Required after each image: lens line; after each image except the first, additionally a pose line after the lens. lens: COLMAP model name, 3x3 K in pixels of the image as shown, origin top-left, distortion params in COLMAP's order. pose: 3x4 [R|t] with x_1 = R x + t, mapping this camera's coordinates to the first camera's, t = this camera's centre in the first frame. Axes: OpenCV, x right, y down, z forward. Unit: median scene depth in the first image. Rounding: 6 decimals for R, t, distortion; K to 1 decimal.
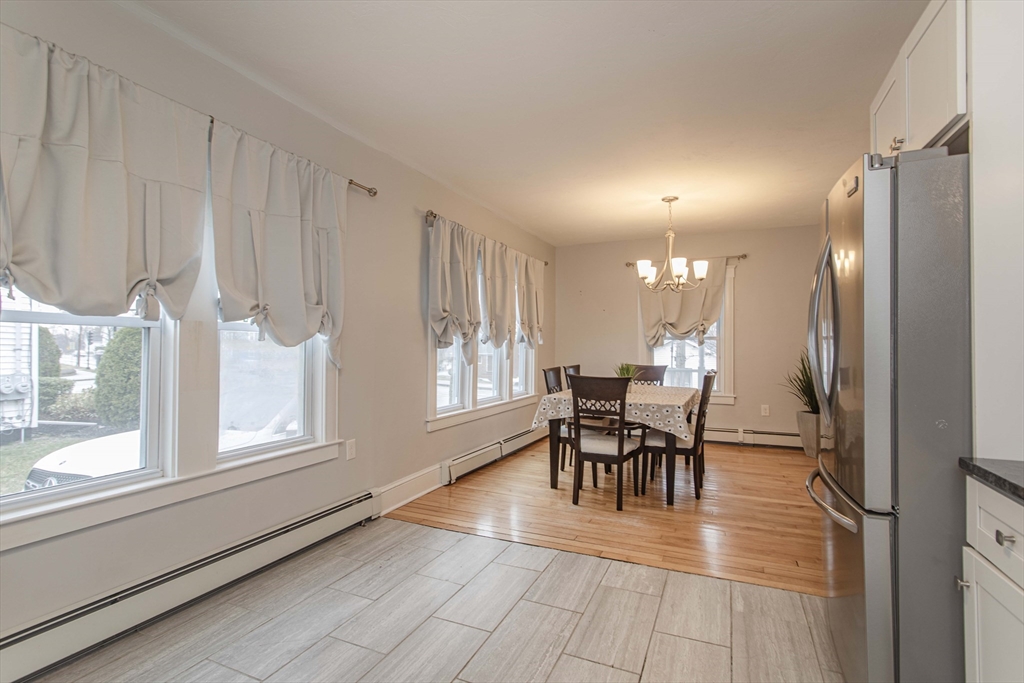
lens RADIAL K [[489.2, 0, 517.4], [0, 489.2, 341.4], [0, 0, 1]] dist [0.001523, 0.000823]
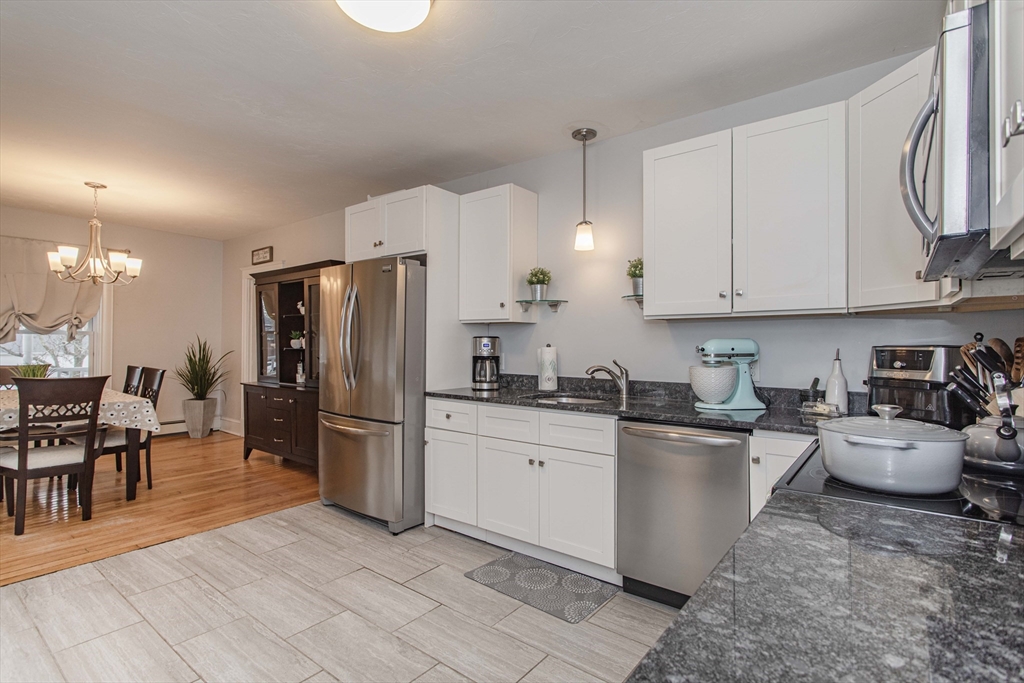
lens RADIAL K [[489.2, 0, 511.6], [0, 489.2, 339.6], [0, 0, 1]] dist [0.001523, 0.000823]
pose [[0.247771, 0.006027, 0.968800, -0.474797], [-0.016789, 0.999857, -0.001927, -0.009130], [-0.968673, -0.015788, 0.247836, -0.006747]]
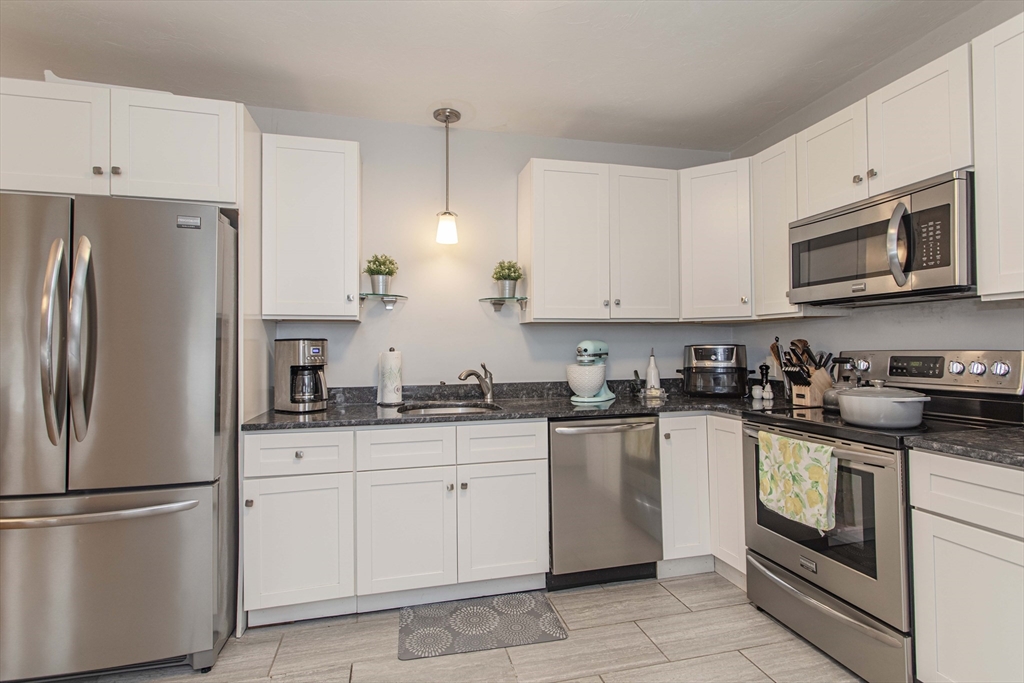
lens RADIAL K [[489.2, 0, 514.2], [0, 489.2, 342.5], [0, 0, 1]] dist [0.001523, 0.000823]
pose [[-0.605365, 0.009944, 0.795886, -0.304107], [-0.003130, 0.999884, -0.014873, -0.002061], [-0.795942, -0.011495, -0.605264, 0.441166]]
